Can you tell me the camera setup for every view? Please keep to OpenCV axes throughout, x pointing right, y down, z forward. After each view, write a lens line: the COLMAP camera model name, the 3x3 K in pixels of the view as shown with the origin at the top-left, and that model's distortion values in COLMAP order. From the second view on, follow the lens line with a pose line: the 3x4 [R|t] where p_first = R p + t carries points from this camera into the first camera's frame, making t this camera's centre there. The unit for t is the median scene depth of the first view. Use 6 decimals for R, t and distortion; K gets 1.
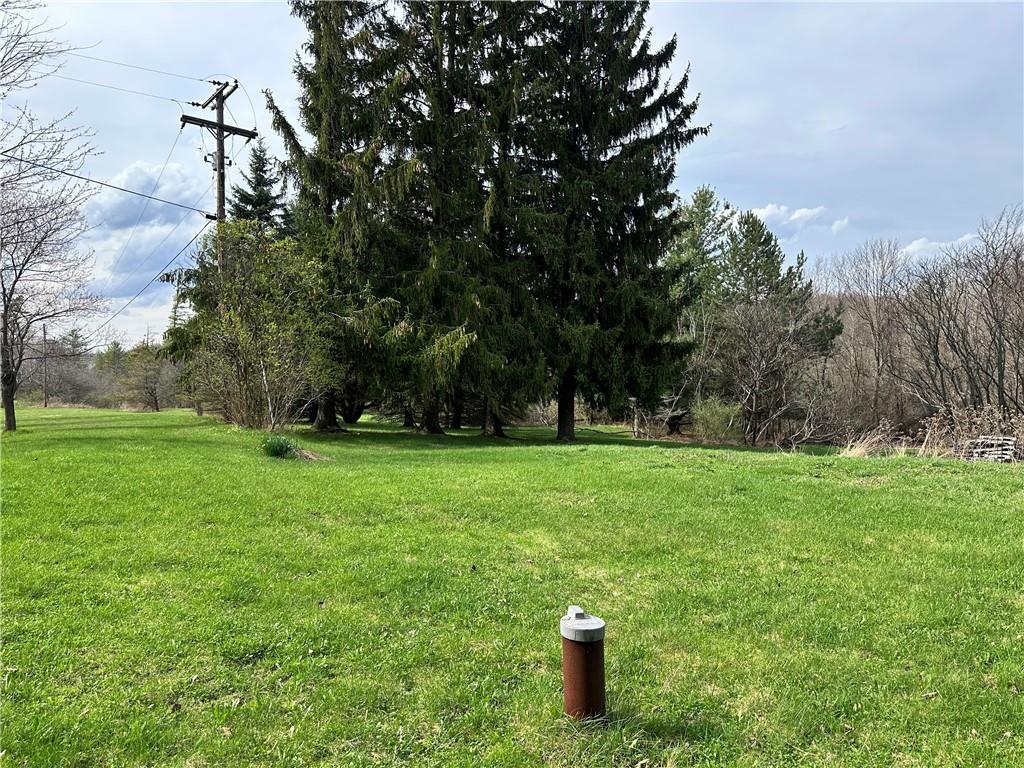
lens RADIAL K [[718.3, 0, 494.3], [0, 718.3, 387.1], [0, 0, 1]] dist [0.078318, -0.001840]
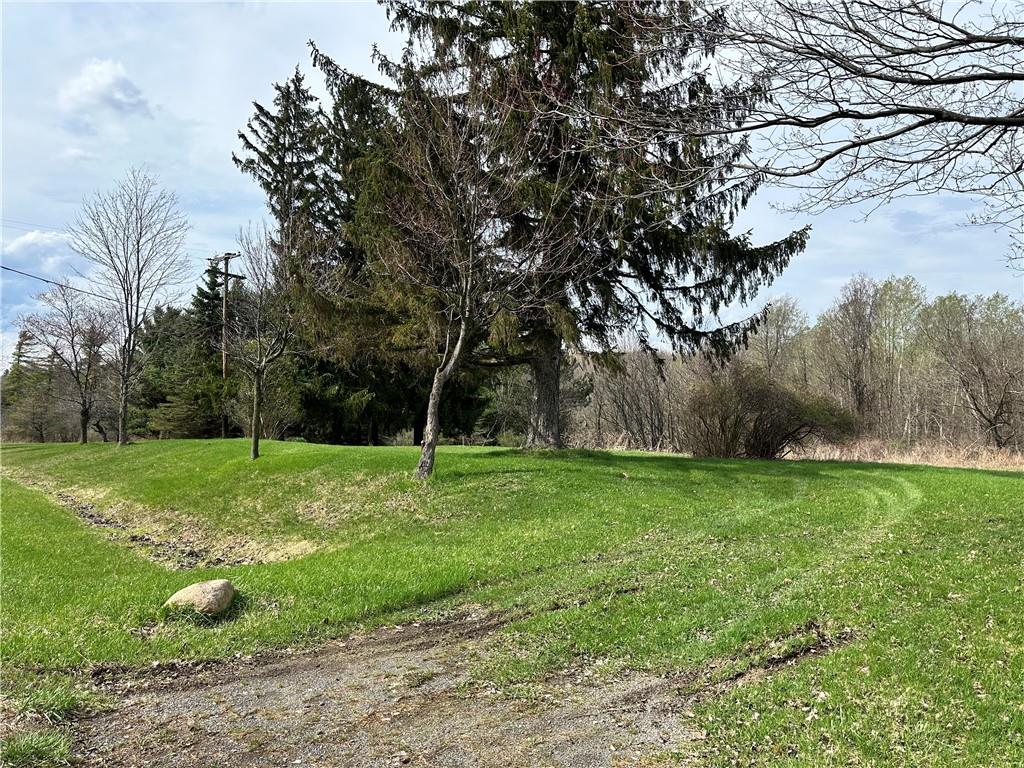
lens RADIAL K [[730.5, 0, 543.4], [0, 730.5, 382.6], [0, 0, 1]] dist [-0.002474, -0.000904]
pose [[0.963638, 0.021552, 0.266339, -0.086158], [-0.004518, 0.997914, -0.064405, 0.019638], [-0.267172, 0.060859, 0.961725, -0.816478]]
